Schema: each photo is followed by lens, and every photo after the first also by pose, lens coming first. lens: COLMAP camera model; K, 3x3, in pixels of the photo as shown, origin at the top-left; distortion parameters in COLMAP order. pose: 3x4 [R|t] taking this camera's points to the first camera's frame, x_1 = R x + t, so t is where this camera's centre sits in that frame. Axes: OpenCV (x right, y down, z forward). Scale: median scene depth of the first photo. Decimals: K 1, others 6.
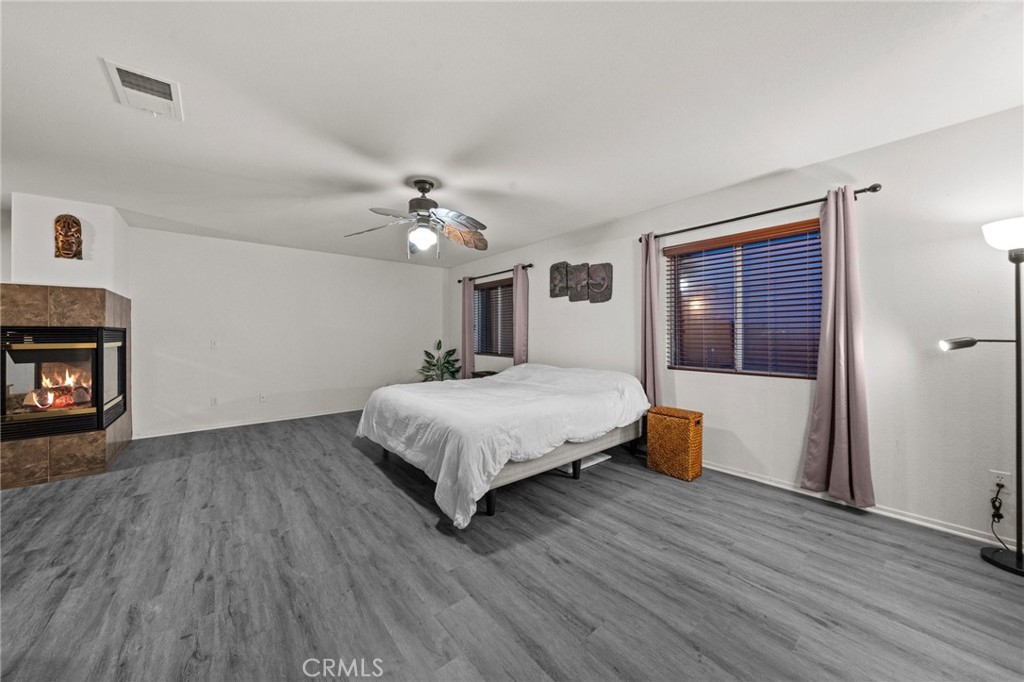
lens RADIAL K [[350.8, 0, 508.0], [0, 350.8, 333.7], [0, 0, 1]] dist [-0.006658, -0.000114]
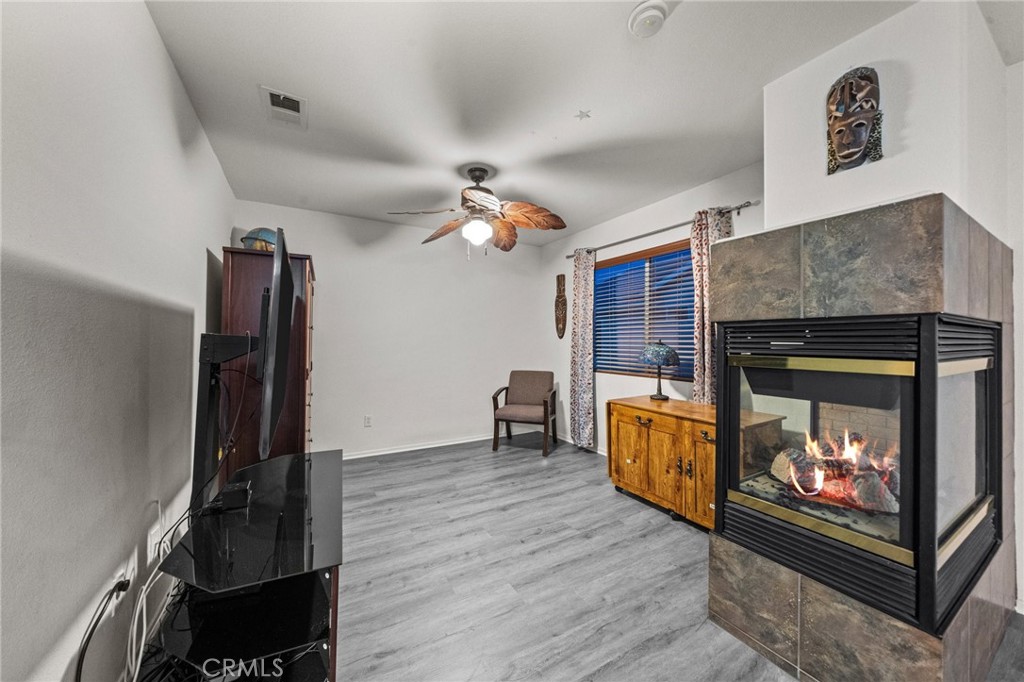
lens RADIAL K [[350.8, 0, 492.0], [0, 350.8, 336.9], [0, 0, 1]] dist [-0.006658, -0.000114]
pose [[-0.199707, -0.006244, -0.979836, -0.768170], [-0.005519, 0.999971, -0.005247, 0.006286], [0.979840, 0.004360, -0.199735, 0.661549]]
